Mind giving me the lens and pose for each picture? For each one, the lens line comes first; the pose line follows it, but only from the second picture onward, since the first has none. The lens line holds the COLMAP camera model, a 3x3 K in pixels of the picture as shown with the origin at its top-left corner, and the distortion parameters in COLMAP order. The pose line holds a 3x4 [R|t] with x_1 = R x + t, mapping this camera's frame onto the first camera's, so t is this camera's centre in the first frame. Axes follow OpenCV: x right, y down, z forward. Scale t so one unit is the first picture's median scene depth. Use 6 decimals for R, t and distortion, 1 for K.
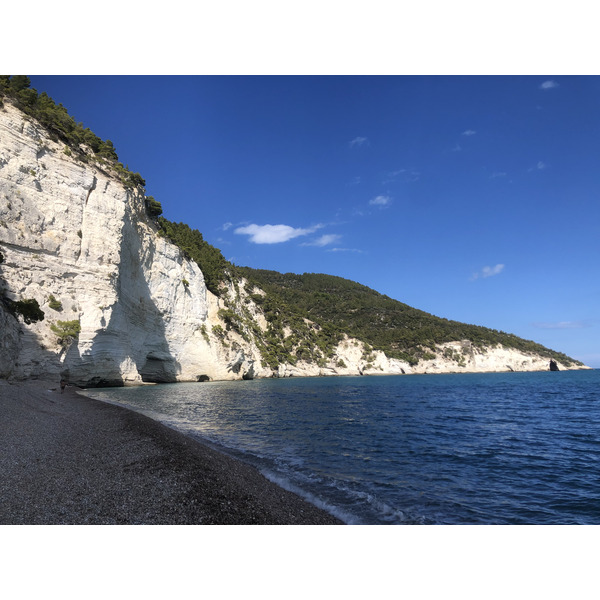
lens RADIAL K [[489.1, 0, 300.9], [0, 489.1, 295.8], [0, 0, 1]] dist [0.046044, -0.041475]
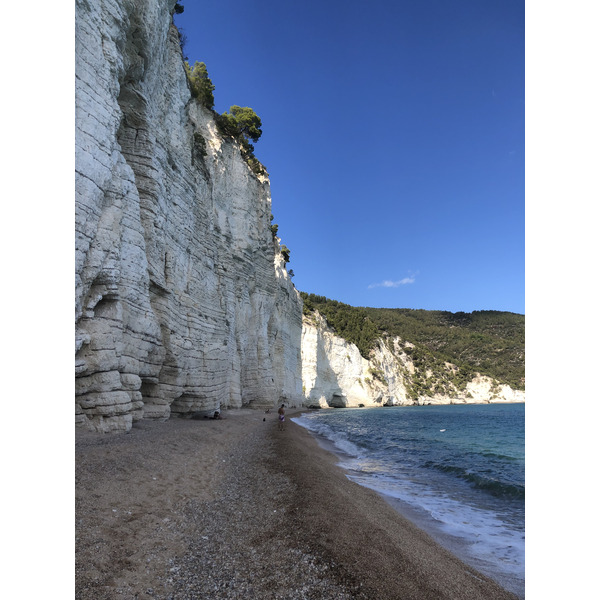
lens RADIAL K [[488.7, 0, 287.8], [0, 488.7, 292.4], [0, 0, 1]] dist [0.119568, -0.385181]
pose [[0.907728, -0.092257, -0.409290, 0.402615], [0.068668, 0.995038, -0.071996, -0.170126], [0.413902, 0.037247, 0.909559, -0.983706]]
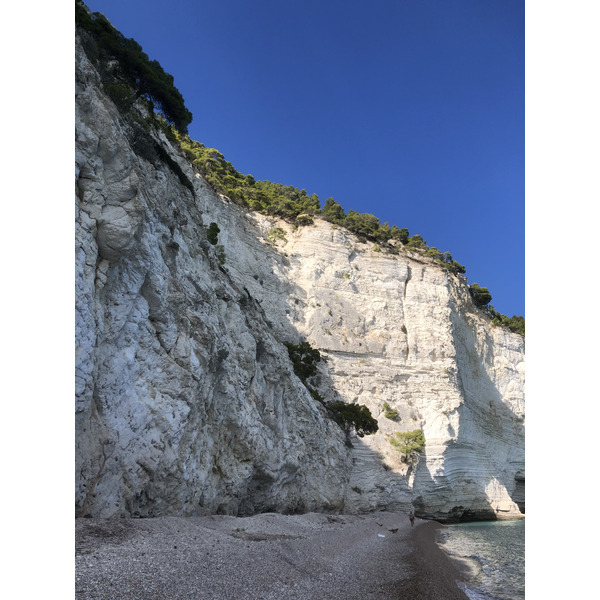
lens RADIAL K [[489.1, 0, 285.6], [0, 489.1, 291.5], [0, 0, 1]] dist [0.000264, -0.014242]
pose [[0.762271, -0.270116, -0.588200, -0.053018], [0.115809, 0.951011, -0.286647, 0.021325], [0.636813, 0.150384, 0.756210, 0.131825]]
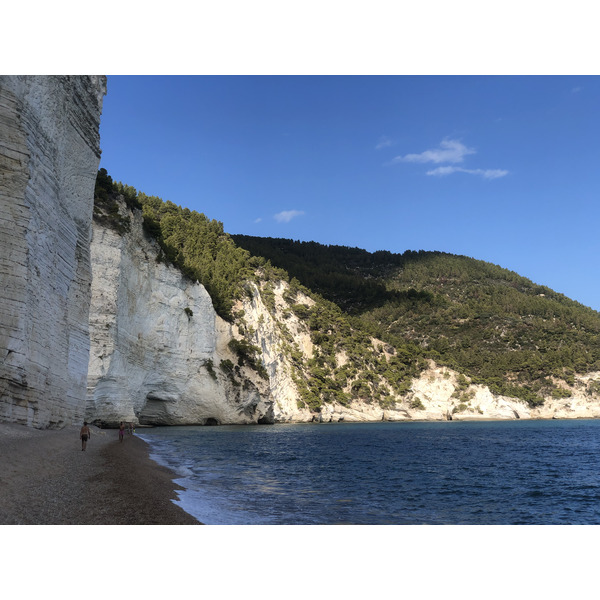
lens RADIAL K [[903.1, 0, 307.8], [0, 903.1, 291.0], [0, 0, 1]] dist [-0.008119, 0.010561]
pose [[0.989535, -0.008927, -0.144015, 0.213611], [0.011917, 0.999731, 0.019911, -0.097495], [0.143798, -0.021419, 0.989375, -0.576440]]
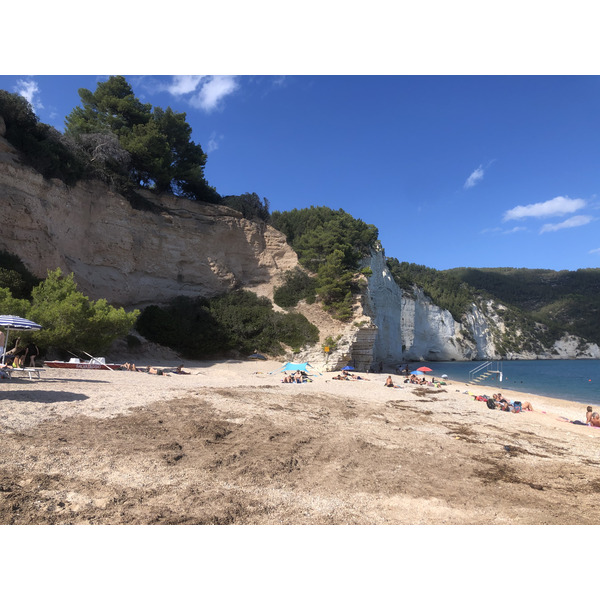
lens RADIAL K [[489.1, 0, 285.6], [0, 489.1, 291.5], [0, 0, 1]] dist [0.000264, -0.014242]
pose [[0.798412, -0.065765, -0.598509, 0.645692], [0.084944, 0.996378, 0.003831, -0.263681], [0.596089, -0.053898, 0.801107, -1.500222]]
